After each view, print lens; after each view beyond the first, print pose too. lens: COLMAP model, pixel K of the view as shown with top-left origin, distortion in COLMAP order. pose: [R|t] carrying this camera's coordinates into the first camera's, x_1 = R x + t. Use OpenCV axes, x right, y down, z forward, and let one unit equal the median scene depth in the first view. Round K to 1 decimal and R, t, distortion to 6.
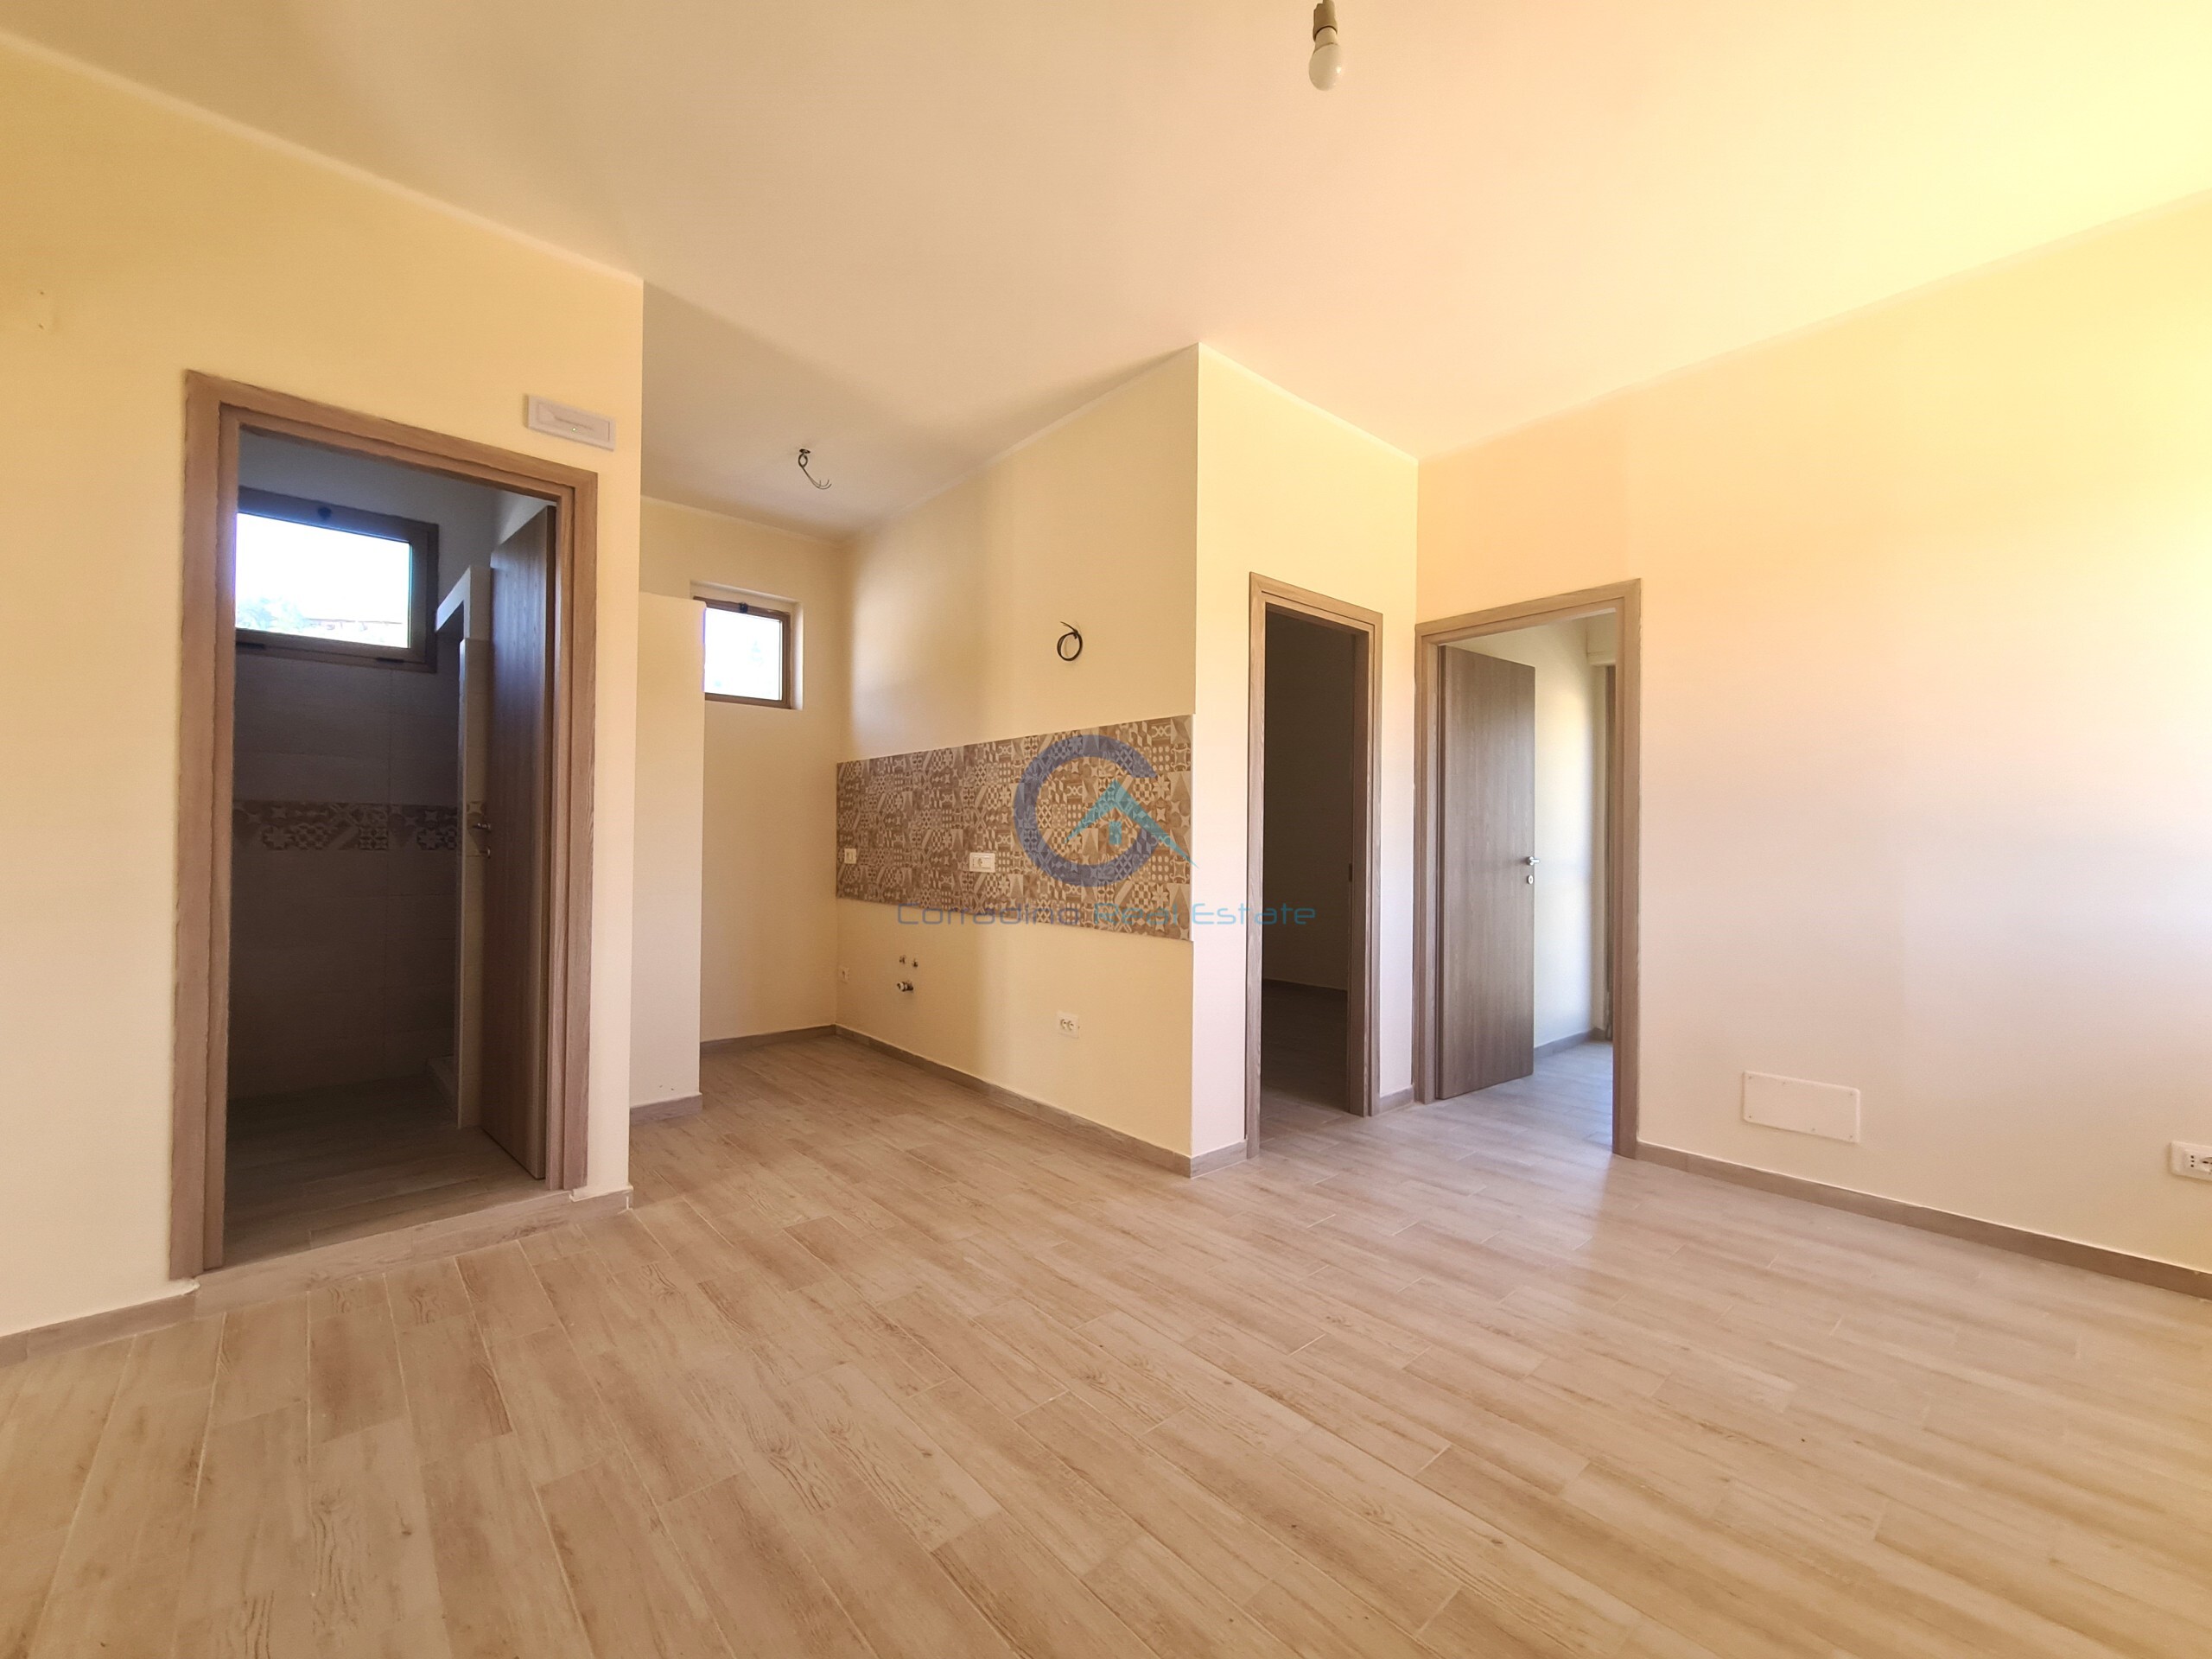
lens RADIAL K [[902.3, 0, 1118.5], [0, 902.3, 832.1], [0, 0, 1]] dist [-0.004184, -0.000389]
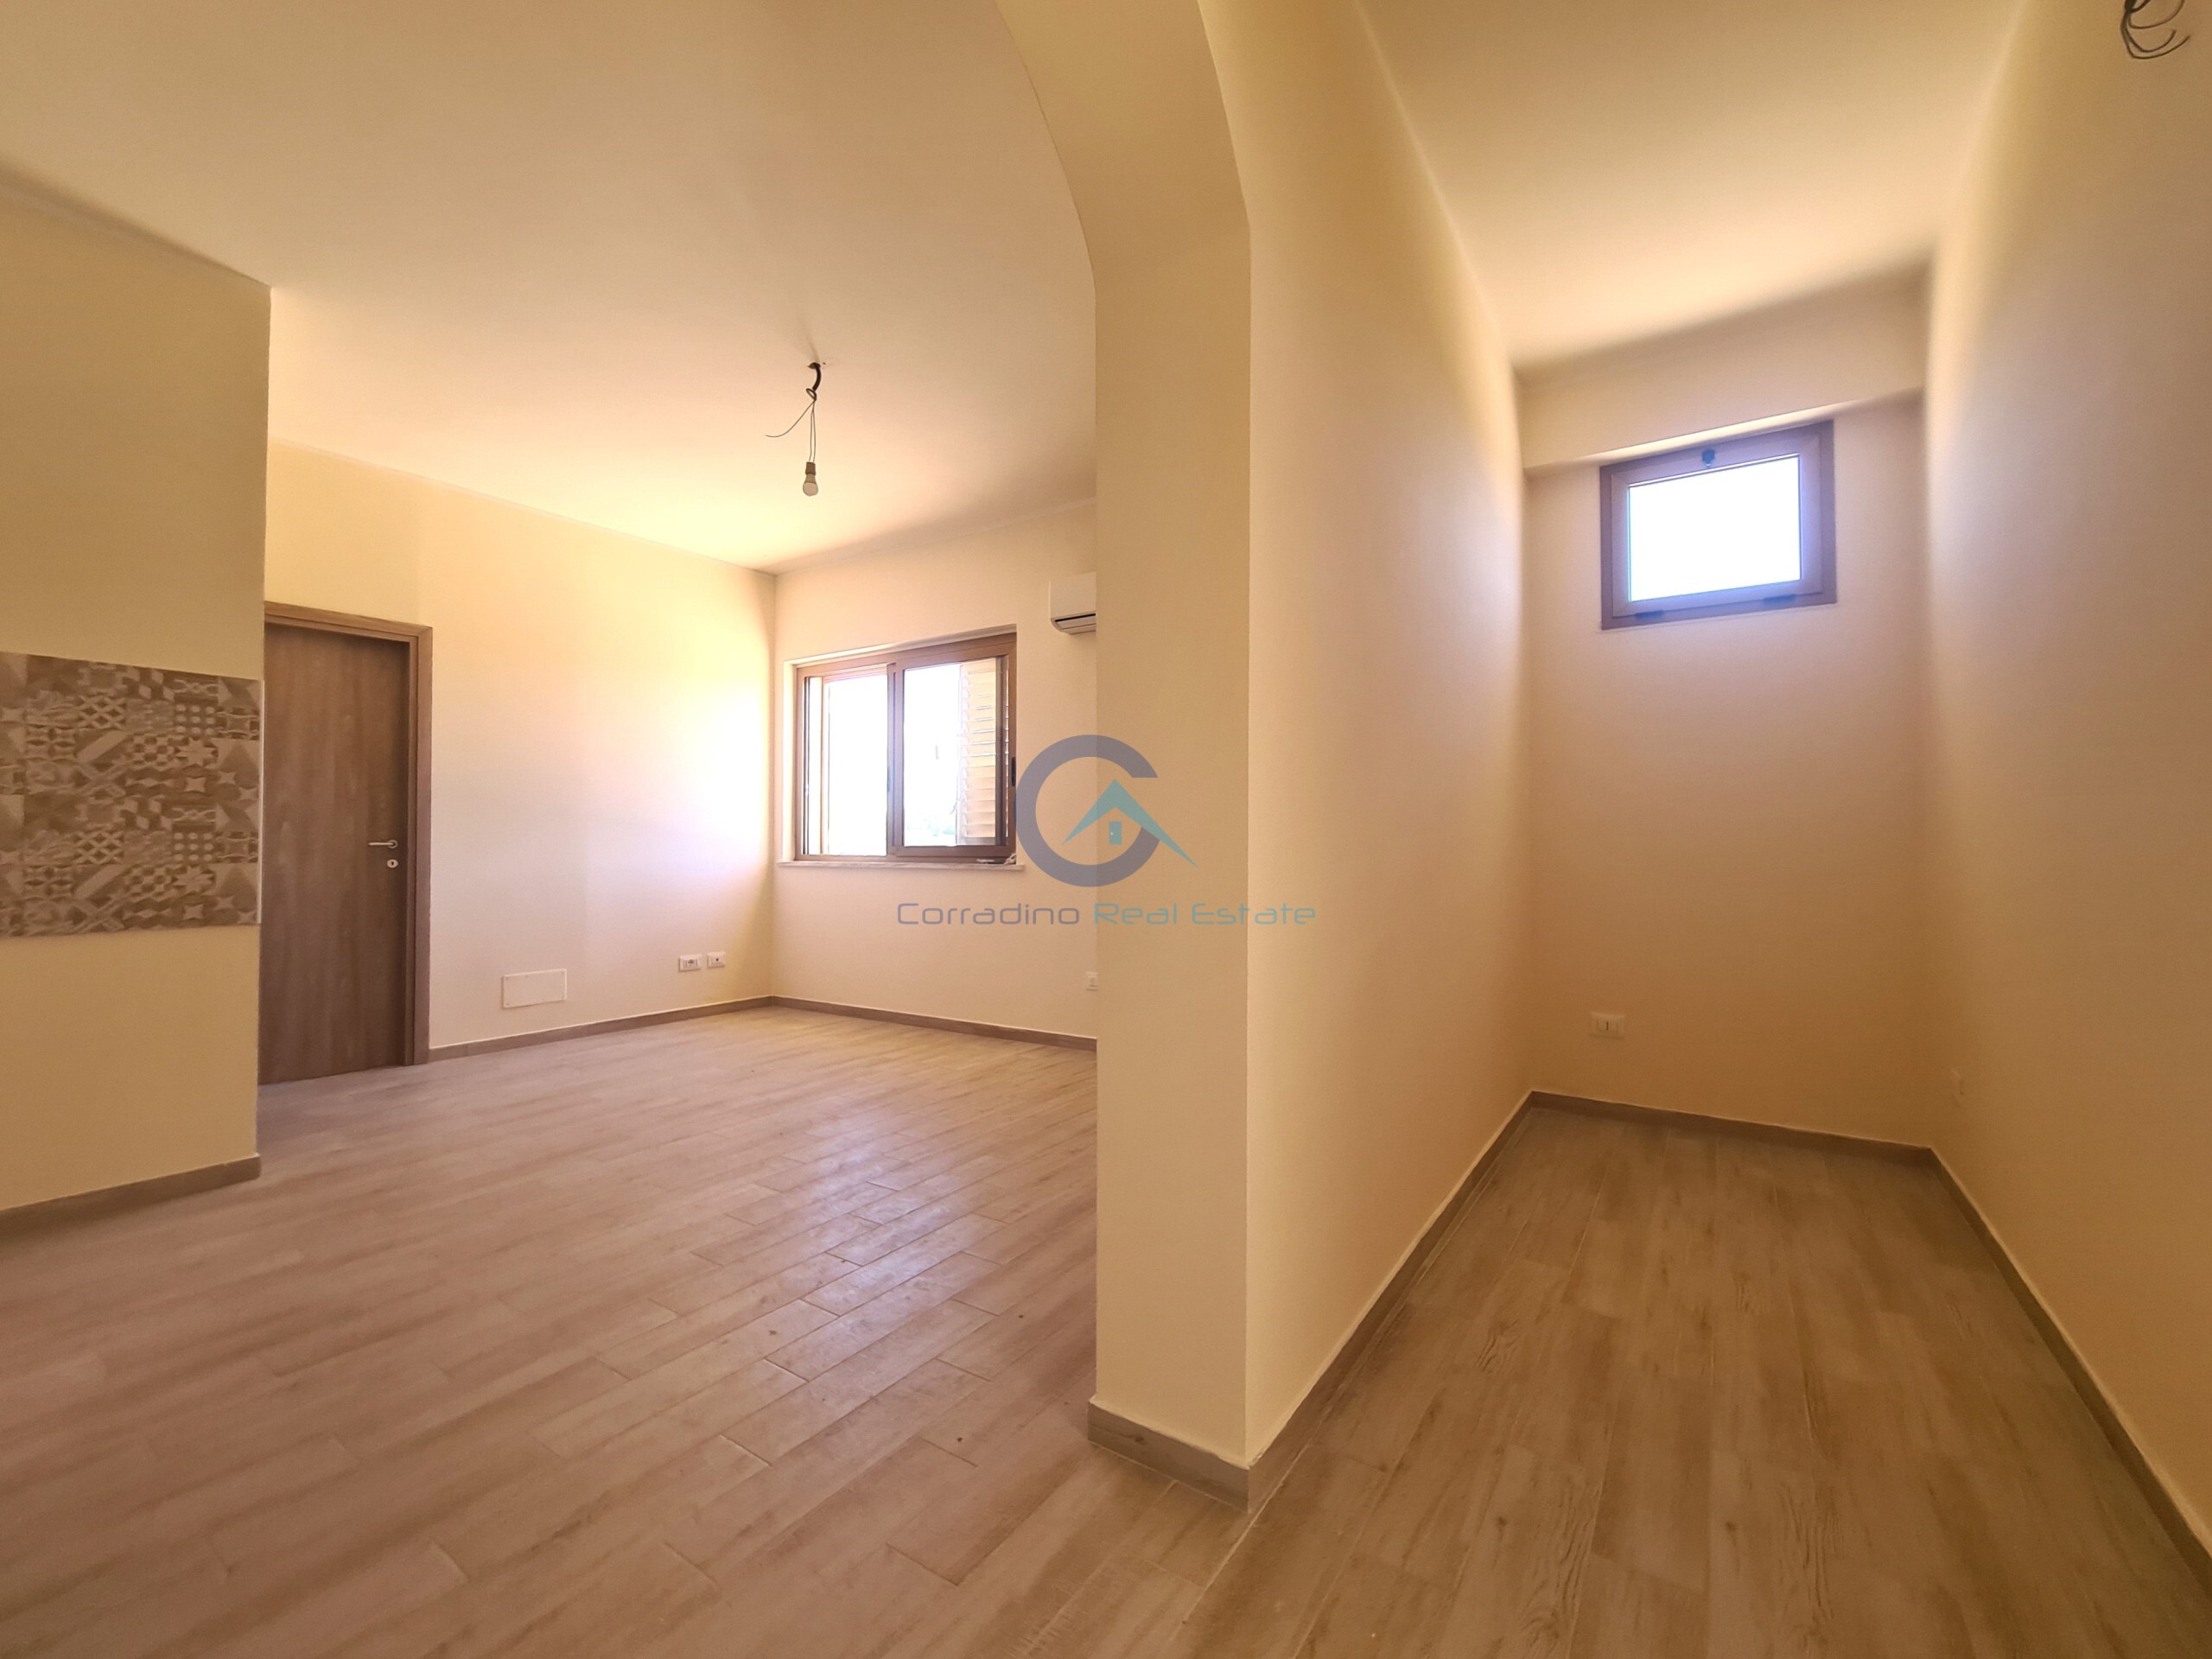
lens RADIAL K [[902.3, 0, 1118.5], [0, 902.3, 832.1], [0, 0, 1]] dist [-0.004184, -0.000389]
pose [[-0.249936, 0.006252, 0.968242, -0.905638], [-0.010684, 0.999900, -0.009214, 0.021959], [-0.968203, -0.012648, -0.249844, 0.324852]]
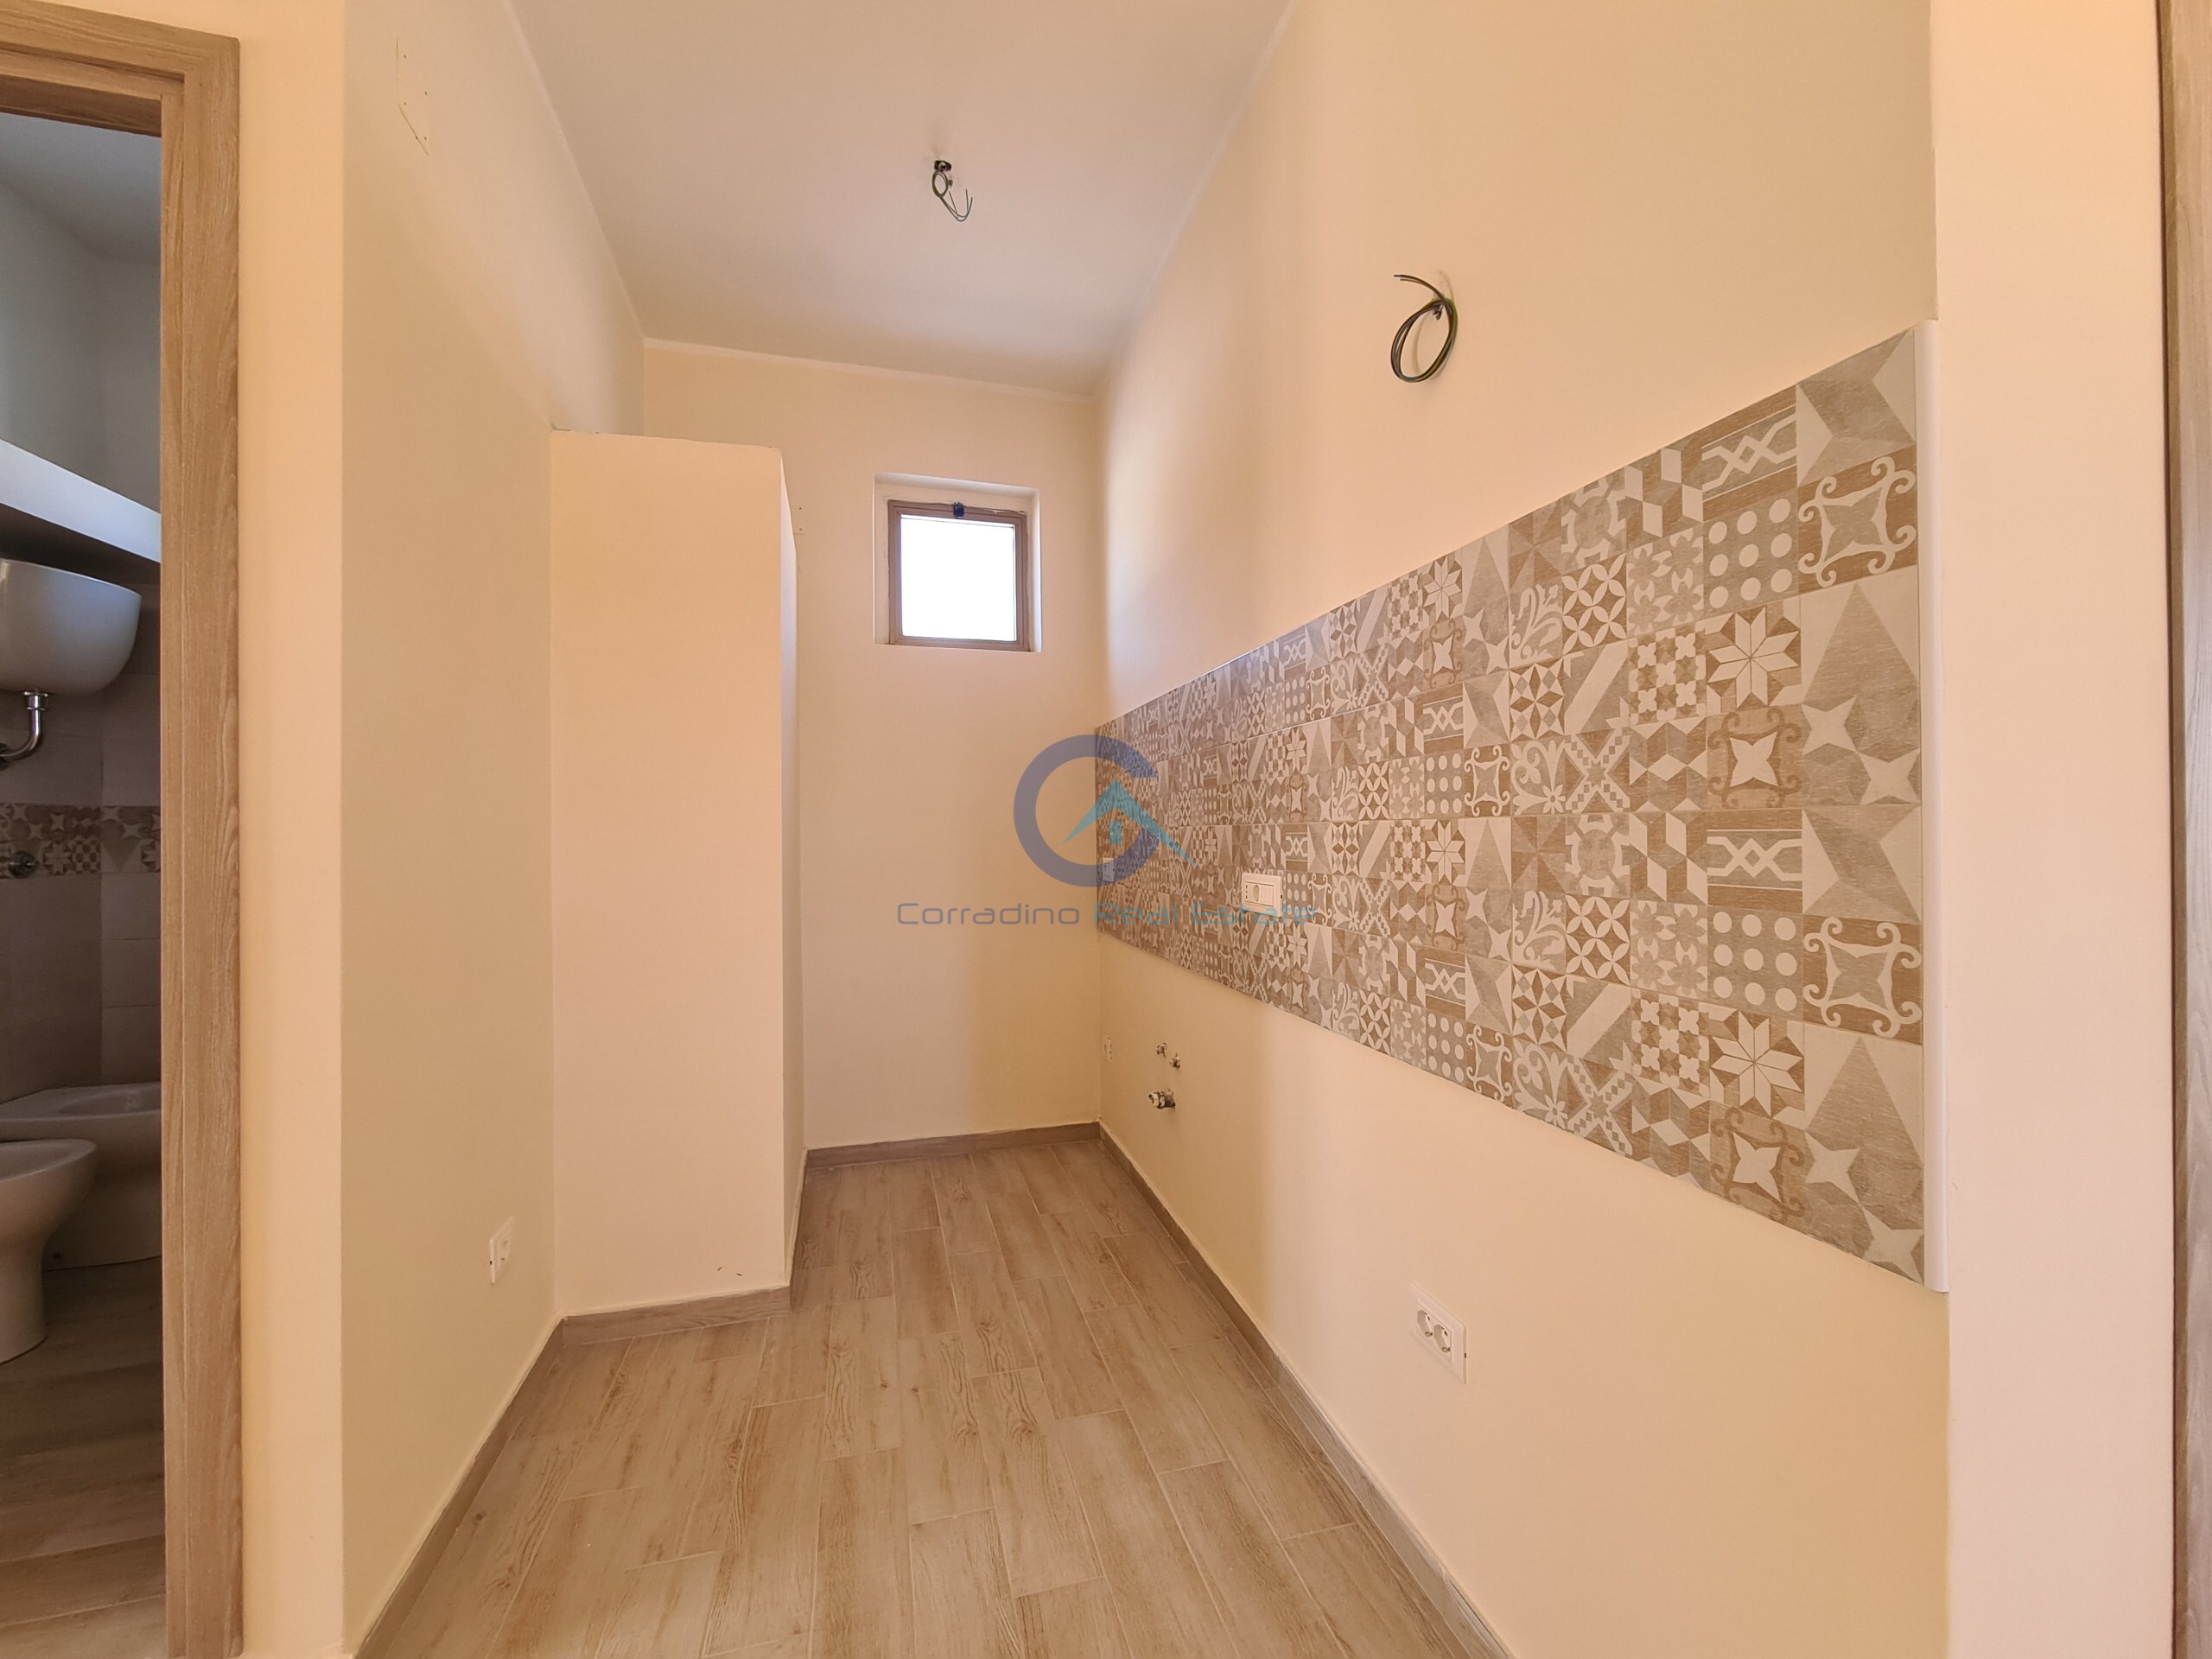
lens RADIAL K [[902.3, 0, 1118.5], [0, 902.3, 832.1], [0, 0, 1]] dist [-0.004184, -0.000389]
pose [[0.895453, -0.016576, -0.444848, -0.003541], [0.020207, 0.999790, 0.003421, -0.002720], [0.444698, -0.012052, 0.895600, 0.607161]]
